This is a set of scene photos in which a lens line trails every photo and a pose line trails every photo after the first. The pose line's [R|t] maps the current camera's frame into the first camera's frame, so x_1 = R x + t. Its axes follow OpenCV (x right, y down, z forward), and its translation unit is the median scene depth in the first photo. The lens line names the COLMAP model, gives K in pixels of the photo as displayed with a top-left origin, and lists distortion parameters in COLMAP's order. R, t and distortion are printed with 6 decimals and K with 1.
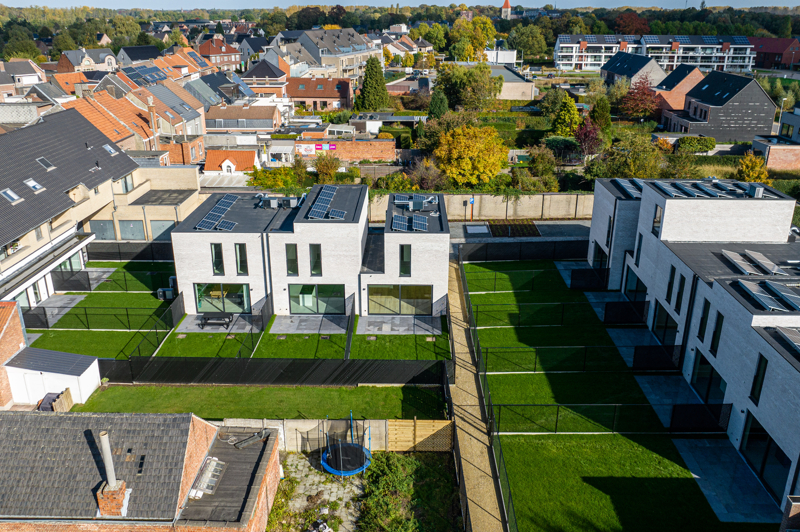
lens RADIAL K [[665.5, 0, 402.3], [0, 665.5, 267.8], [0, 0, 1]] dist [-0.015835, -0.016389]
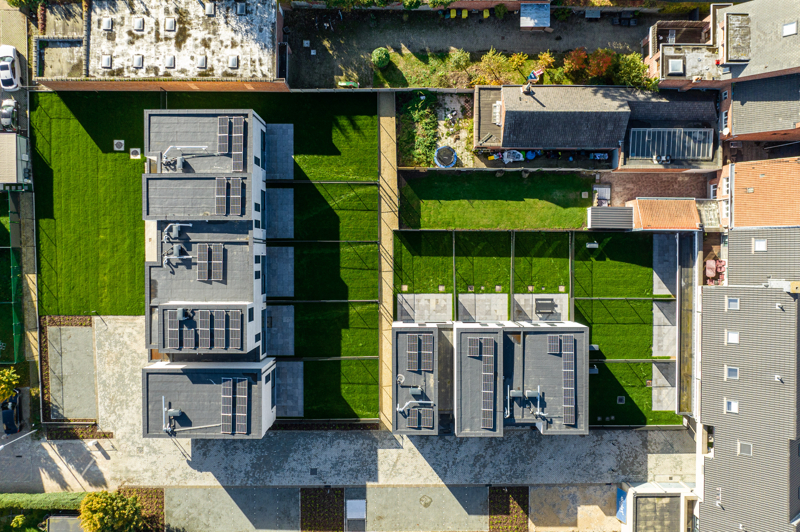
lens RADIAL K [[665.5, 0, 399.9], [0, 665.5, 268.2], [0, 0, 1]] dist [-0.015835, -0.016389]
pose [[-0.999770, 0.019278, -0.009423, 0.065911], [-0.016103, -0.383840, 0.923259, -1.297222], [0.014182, 0.923198, 0.384062, 0.327287]]
